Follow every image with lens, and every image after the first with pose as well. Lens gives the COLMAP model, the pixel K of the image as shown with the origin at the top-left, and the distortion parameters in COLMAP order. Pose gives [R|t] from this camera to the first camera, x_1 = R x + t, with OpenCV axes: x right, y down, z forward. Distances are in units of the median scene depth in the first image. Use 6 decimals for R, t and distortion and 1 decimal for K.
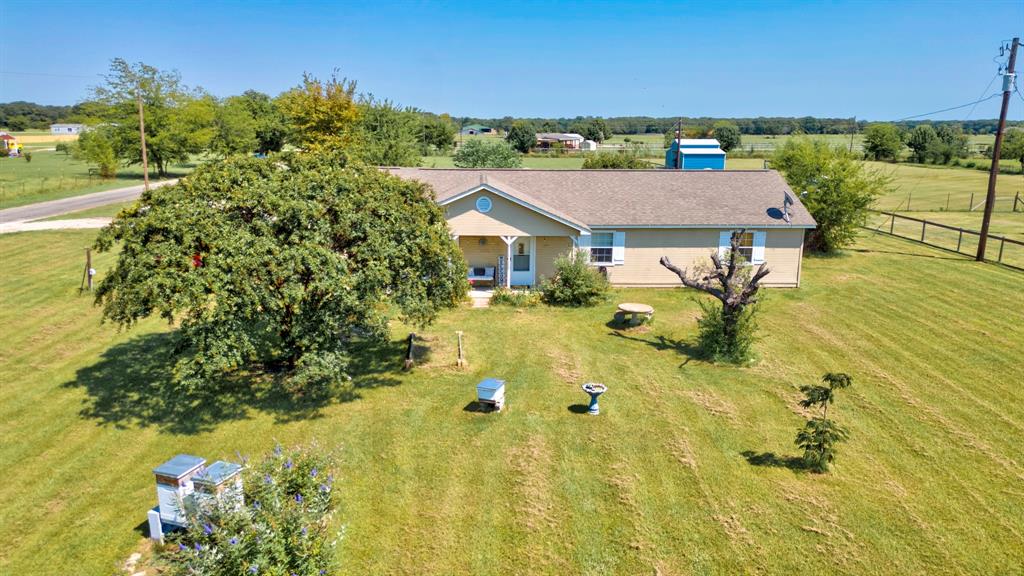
lens RADIAL K [[719.6, 0, 515.3], [0, 719.6, 286.1], [0, 0, 1]] dist [0.095589, -0.111722]
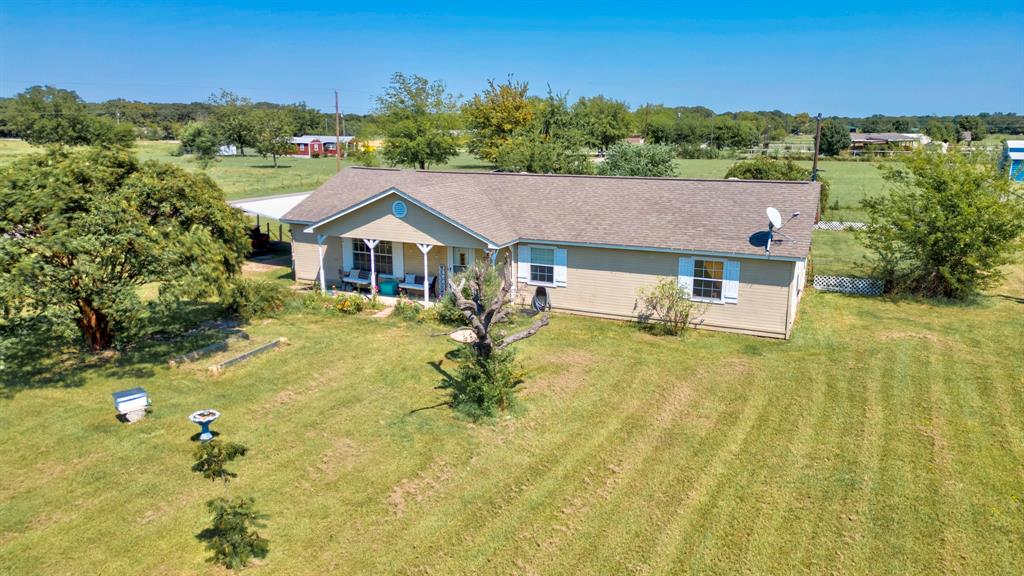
lens RADIAL K [[719.6, 0, 515.3], [0, 719.6, 286.1], [0, 0, 1]] dist [0.095589, -0.111722]
pose [[0.884255, 0.093636, -0.457521, 0.496042], [-0.095130, 0.995267, 0.019832, -0.042721], [0.457213, 0.025987, 0.888977, 0.211924]]
